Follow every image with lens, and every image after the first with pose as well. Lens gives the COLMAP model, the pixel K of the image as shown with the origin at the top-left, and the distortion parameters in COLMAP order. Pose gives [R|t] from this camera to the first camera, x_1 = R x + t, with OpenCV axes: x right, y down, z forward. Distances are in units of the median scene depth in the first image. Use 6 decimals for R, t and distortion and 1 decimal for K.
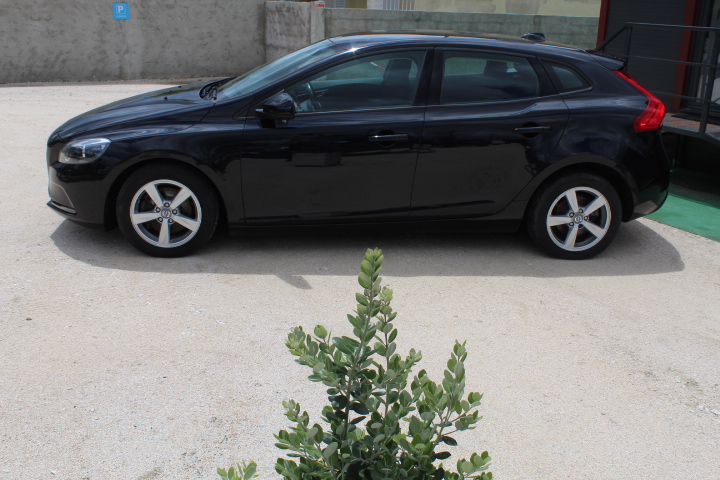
lens RADIAL K [[726.8, 0, 360.8], [0, 726.8, 237.8], [0, 0, 1]] dist [-0.109807, 0.000000]
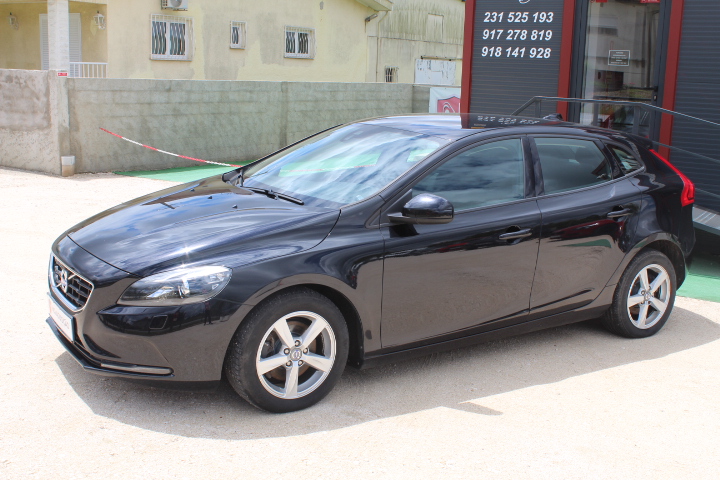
lens RADIAL K [[835.0, 0, 358.1], [0, 835.0, 239.9], [0, 0, 1]] dist [-0.069935, 0.000000]
pose [[0.876822, -0.090160, 0.472287, -0.196596], [0.138942, 0.987868, -0.069367, -0.026462], [-0.460303, 0.126443, 0.878711, 0.050682]]
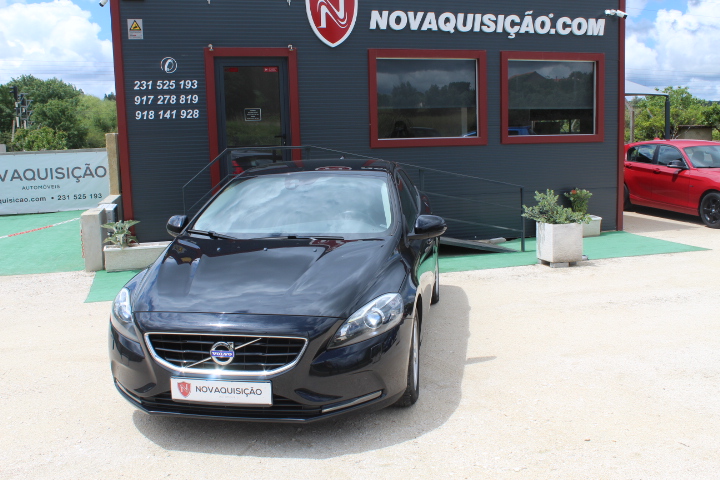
lens RADIAL K [[726.8, 0, 360.3], [0, 726.8, 238.5], [0, 0, 1]] dist [-0.109807, 0.000000]
pose [[0.210808, -0.171403, 0.962383, -0.381375], [0.335407, 0.937423, 0.093488, -0.094577], [-0.918184, 0.303082, 0.255106, 0.248634]]
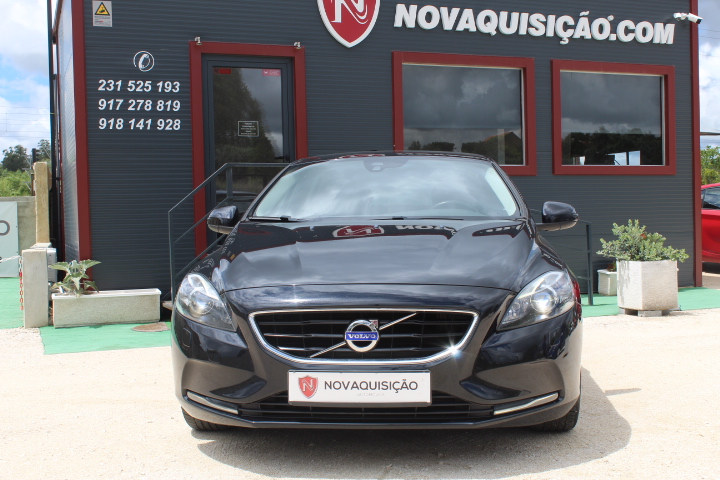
lens RADIAL K [[929.1, 0, 360.5], [0, 929.1, 240.7], [0, 0, 1]] dist [-0.072251, 0.000000]
pose [[0.141632, -0.057784, 0.988231, -0.393636], [0.332038, 0.943236, 0.007566, -0.074627], [-0.932572, 0.327059, 0.152779, 0.325433]]
